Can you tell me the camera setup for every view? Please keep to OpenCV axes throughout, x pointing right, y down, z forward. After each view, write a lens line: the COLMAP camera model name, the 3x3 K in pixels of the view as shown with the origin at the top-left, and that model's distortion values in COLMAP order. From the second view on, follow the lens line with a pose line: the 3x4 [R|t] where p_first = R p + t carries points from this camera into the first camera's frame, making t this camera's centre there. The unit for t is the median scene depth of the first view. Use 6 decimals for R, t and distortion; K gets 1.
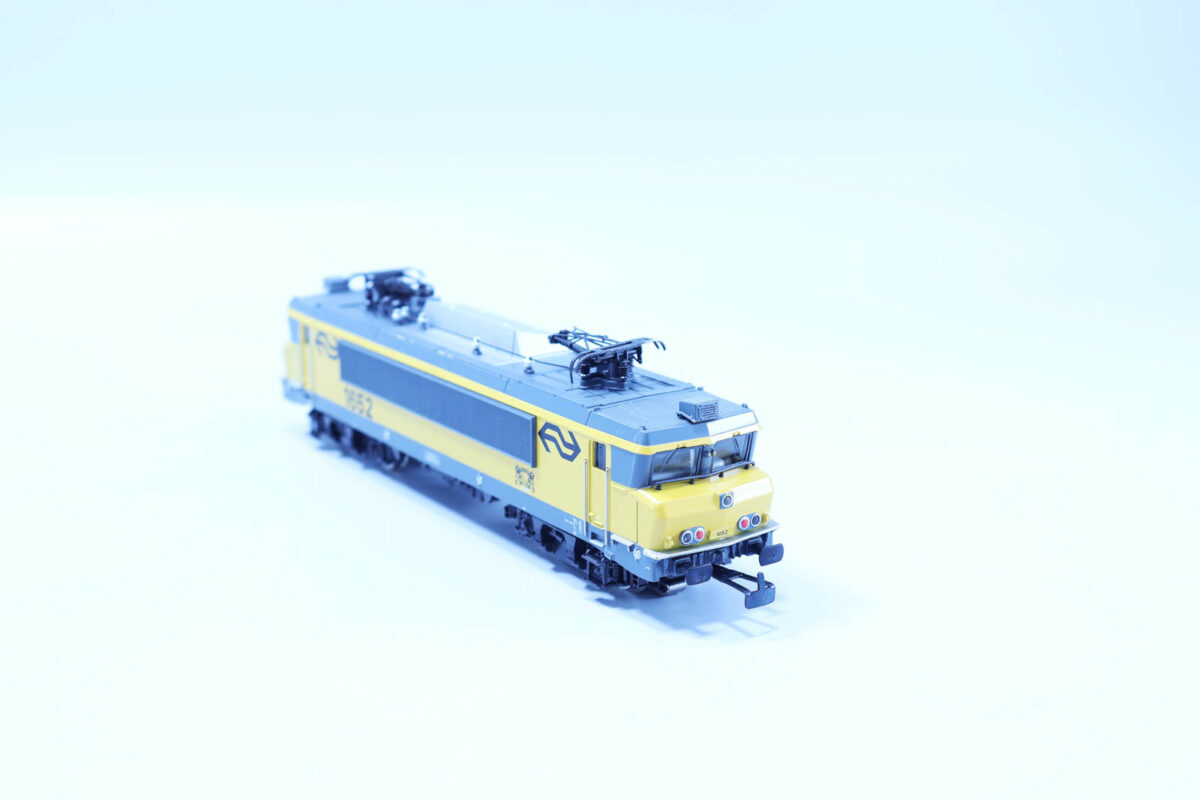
lens RADIAL K [[1439.9, 0, 596.7], [0, 1439.9, 395.2], [0, 0, 1]] dist [0.007734, 0.000000]
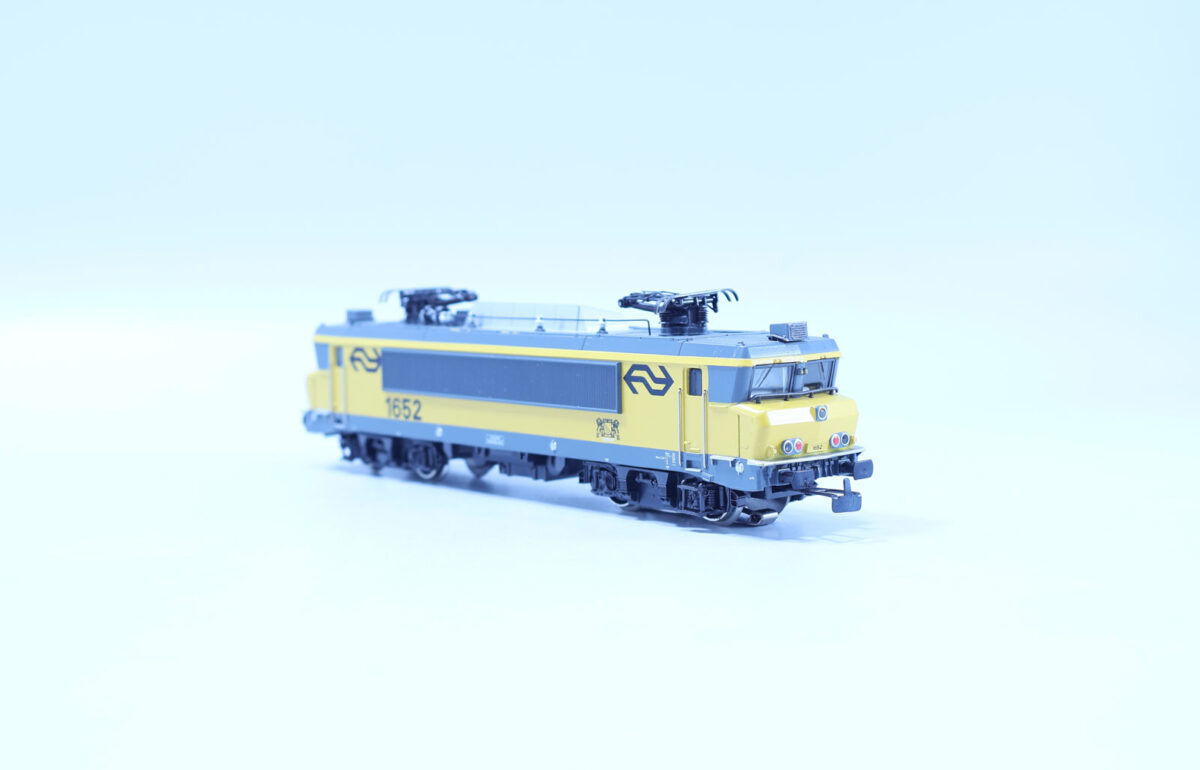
lens RADIAL K [[1588.6, 0, 600.2], [0, 1588.6, 390.8], [0, 0, 1]] dist [-0.072581, 0.000000]
pose [[0.994993, -0.027219, 0.096165, -0.167883], [0.042899, 0.985367, -0.164960, 0.223476], [-0.090268, 0.168260, 0.981601, -0.113934]]
